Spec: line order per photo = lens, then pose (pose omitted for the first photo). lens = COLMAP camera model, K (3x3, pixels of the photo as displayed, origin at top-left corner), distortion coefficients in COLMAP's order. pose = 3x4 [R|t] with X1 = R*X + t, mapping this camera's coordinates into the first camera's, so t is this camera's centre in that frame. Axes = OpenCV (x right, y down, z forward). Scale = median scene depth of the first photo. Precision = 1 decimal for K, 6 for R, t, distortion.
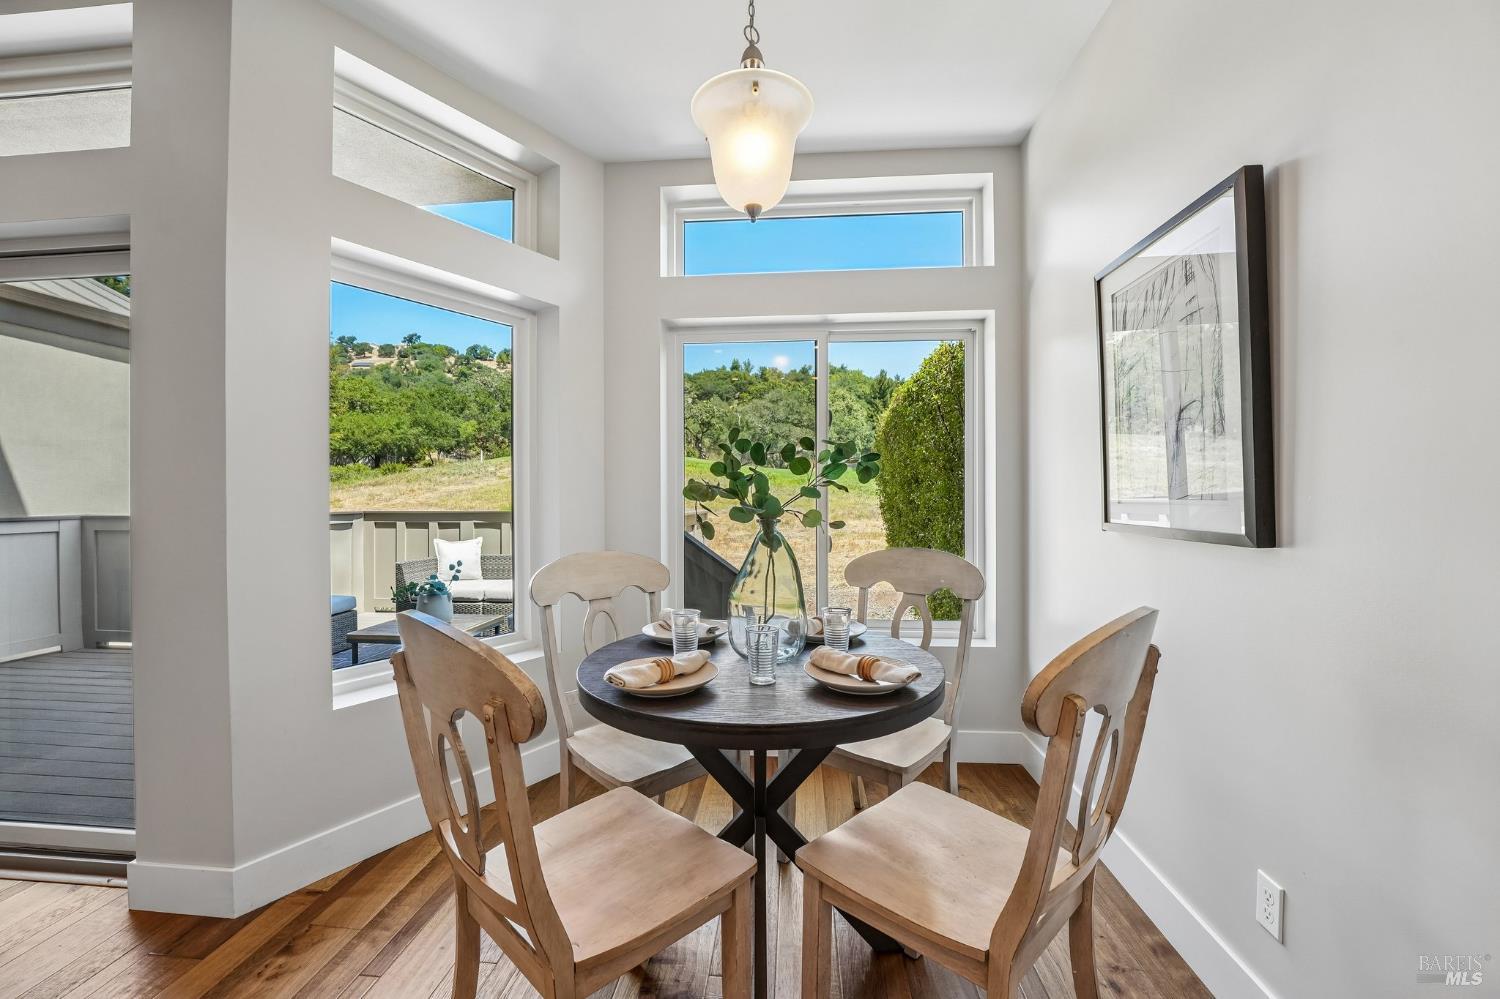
lens RADIAL K [[608.4, 0, 745.6], [0, 608.4, 498.2], [0, 0, 1]] dist [-0.025335, 0.000717]
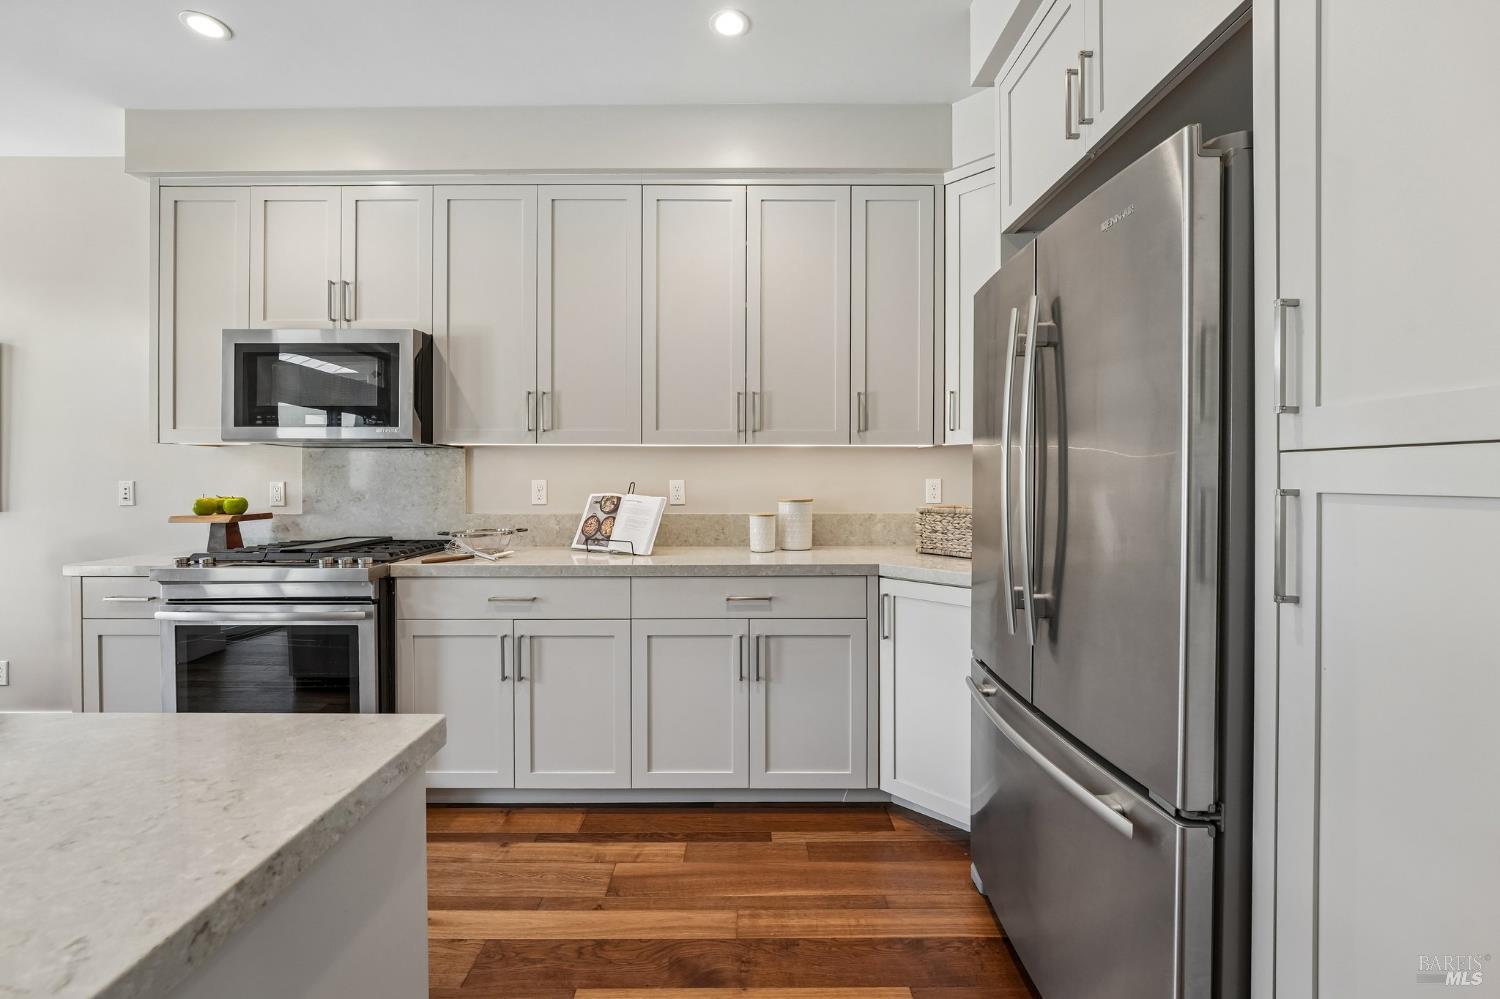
lens RADIAL K [[607.2, 0, 744.7], [0, 607.2, 481.4], [0, 0, 1]] dist [-0.010045, 0.000346]
pose [[-0.085683, -0.002744, 0.996319, -0.712848], [0.005445, 0.999980, 0.003222, -0.010641], [-0.996308, 0.005701, -0.085666, -0.714532]]
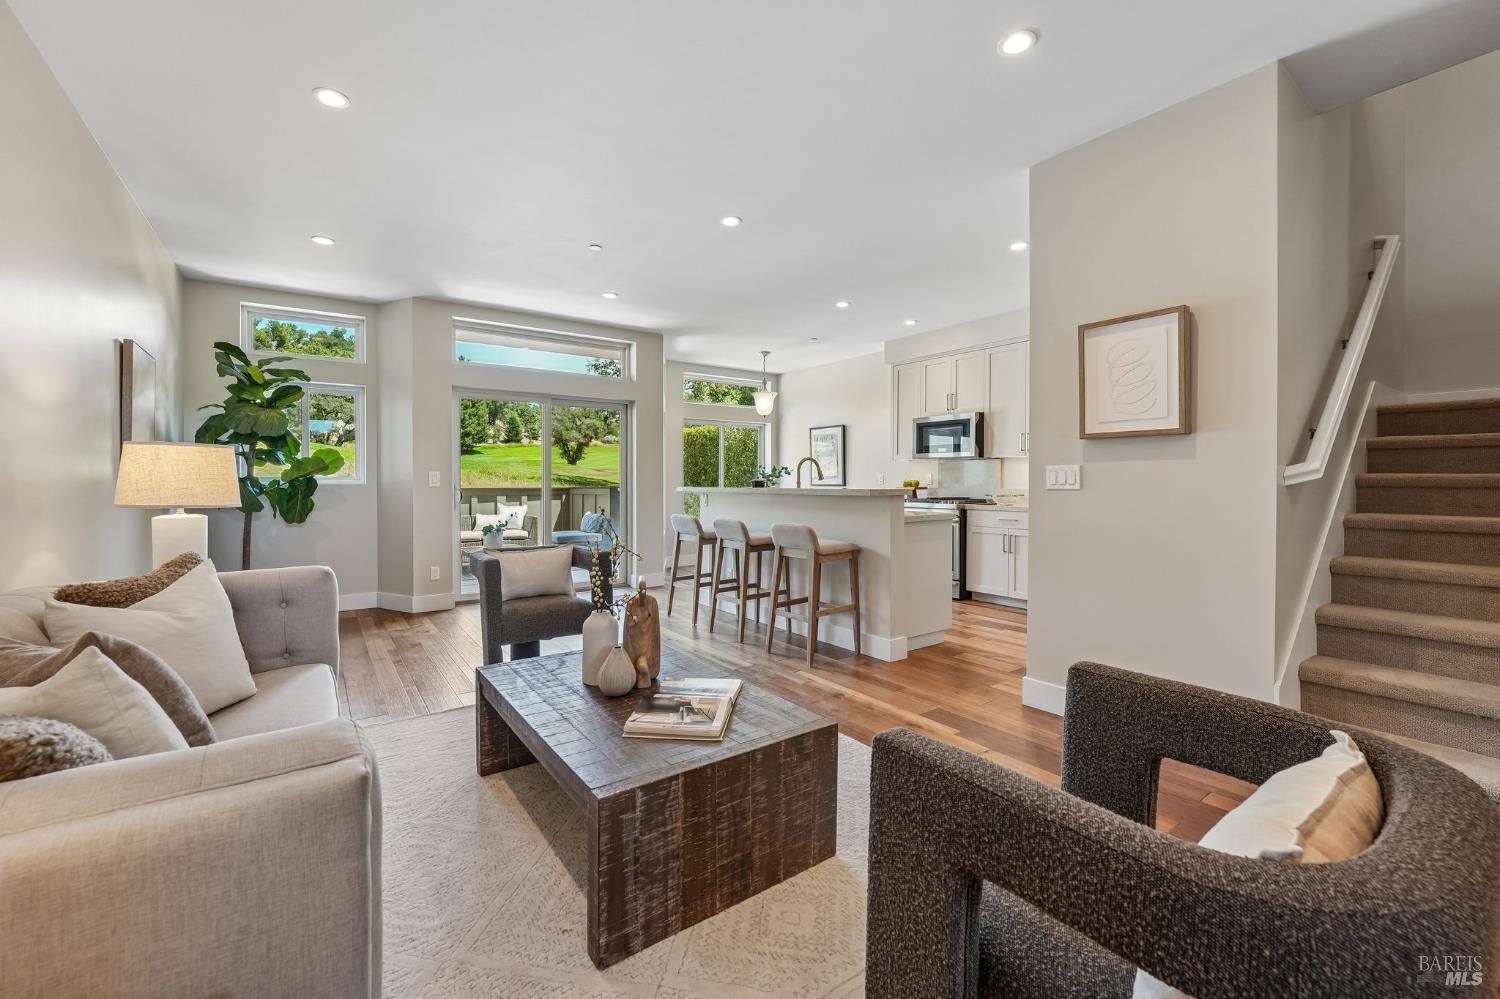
lens RADIAL K [[612.3, 0, 740.6], [0, 612.3, 491.0], [0, 0, 1]] dist [-0.022694, 0.000338]
pose [[0.765110, -0.008662, 0.643841, -1.817611], [0.001543, 0.999931, 0.011619, 0.025301], [-0.643897, -0.007896, 0.765071, -1.423324]]
